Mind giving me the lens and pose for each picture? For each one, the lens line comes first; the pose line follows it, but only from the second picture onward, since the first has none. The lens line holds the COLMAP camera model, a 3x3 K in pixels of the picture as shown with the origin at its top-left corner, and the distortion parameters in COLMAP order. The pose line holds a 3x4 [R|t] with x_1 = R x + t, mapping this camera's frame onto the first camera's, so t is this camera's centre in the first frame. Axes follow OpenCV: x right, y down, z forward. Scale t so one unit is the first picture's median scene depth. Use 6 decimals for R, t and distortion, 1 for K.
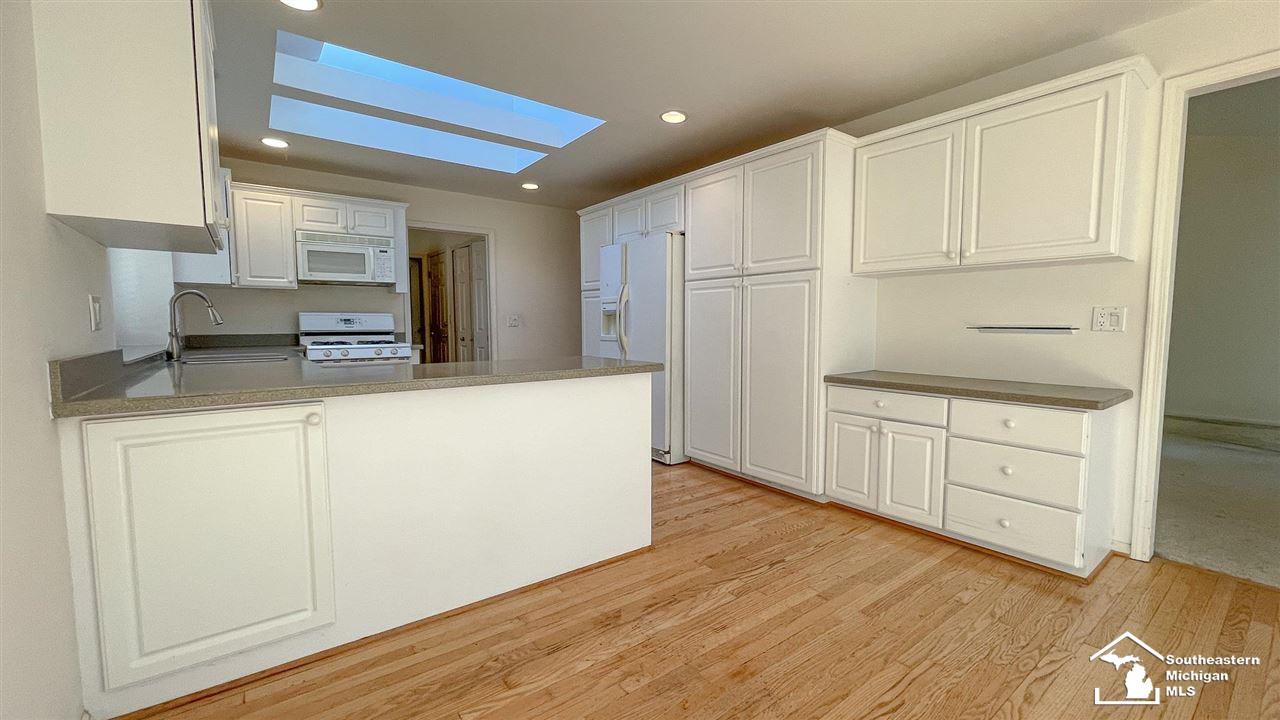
lens RADIAL K [[516.8, 0, 634.7], [0, 516.8, 358.4], [0, 0, 1]] dist [-0.006972, 0.000158]
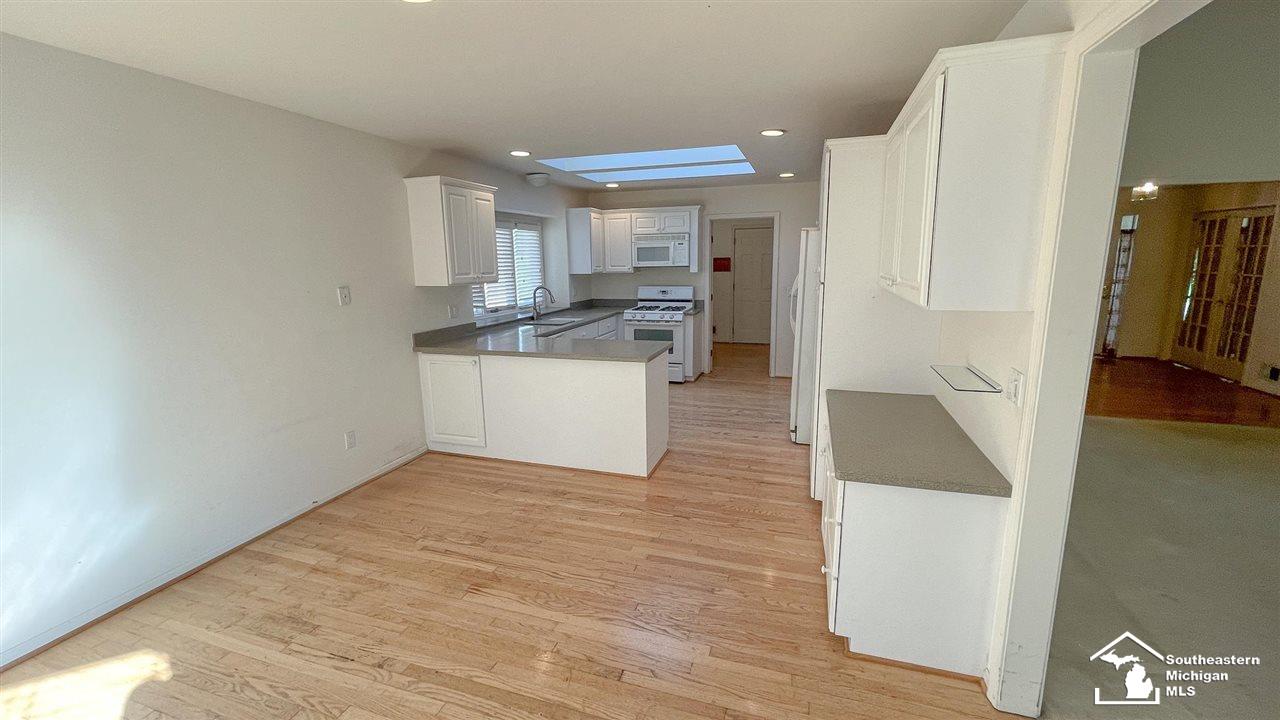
lens RADIAL K [[516.8, 0, 636.9], [0, 516.8, 360.4], [0, 0, 1]] dist [-0.006972, 0.000158]
pose [[0.569179, 0.150544, -0.808314, 1.059067], [-0.040117, 0.987009, 0.155577, -0.180589], [0.821234, -0.056124, 0.567824, 0.141419]]
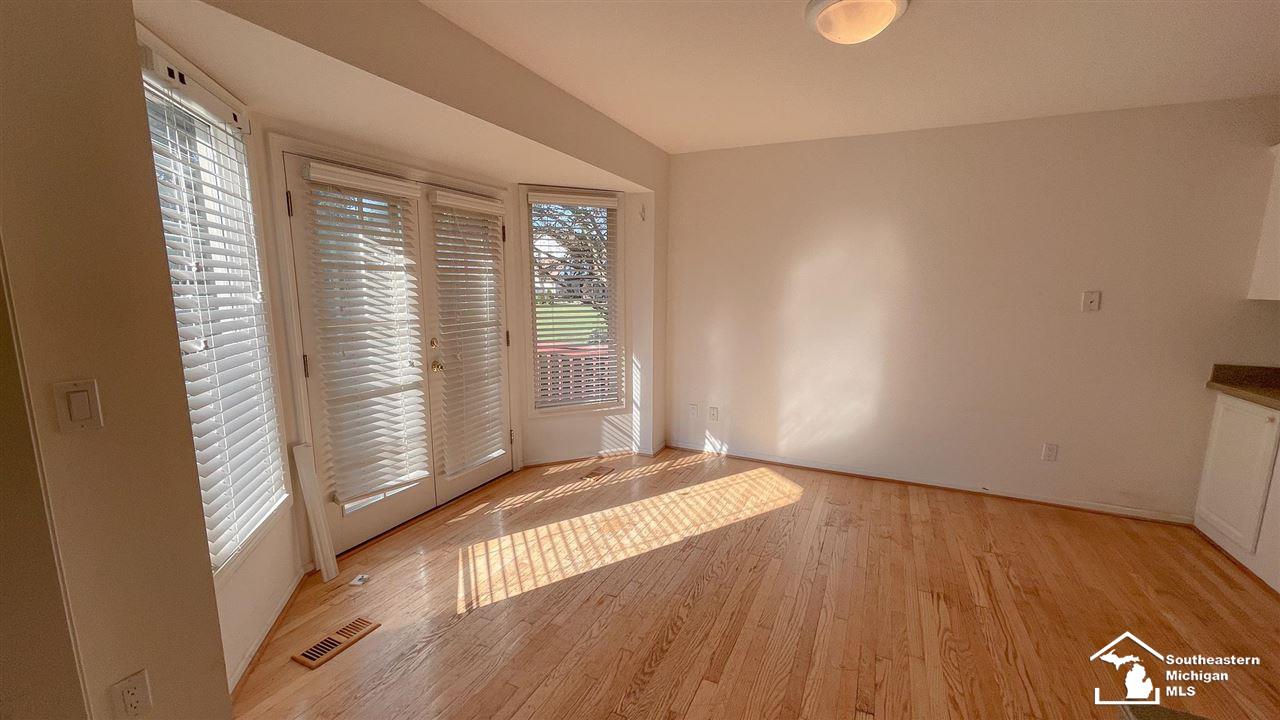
lens RADIAL K [[516.8, 0, 642.3], [0, 516.8, 372.5], [0, 0, 1]] dist [-0.006972, 0.000158]
pose [[-0.881639, 0.070441, -0.466638, 1.044180], [-0.041216, 0.973526, 0.224829, -0.173482], [0.470122, 0.217451, -0.855395, 0.822282]]
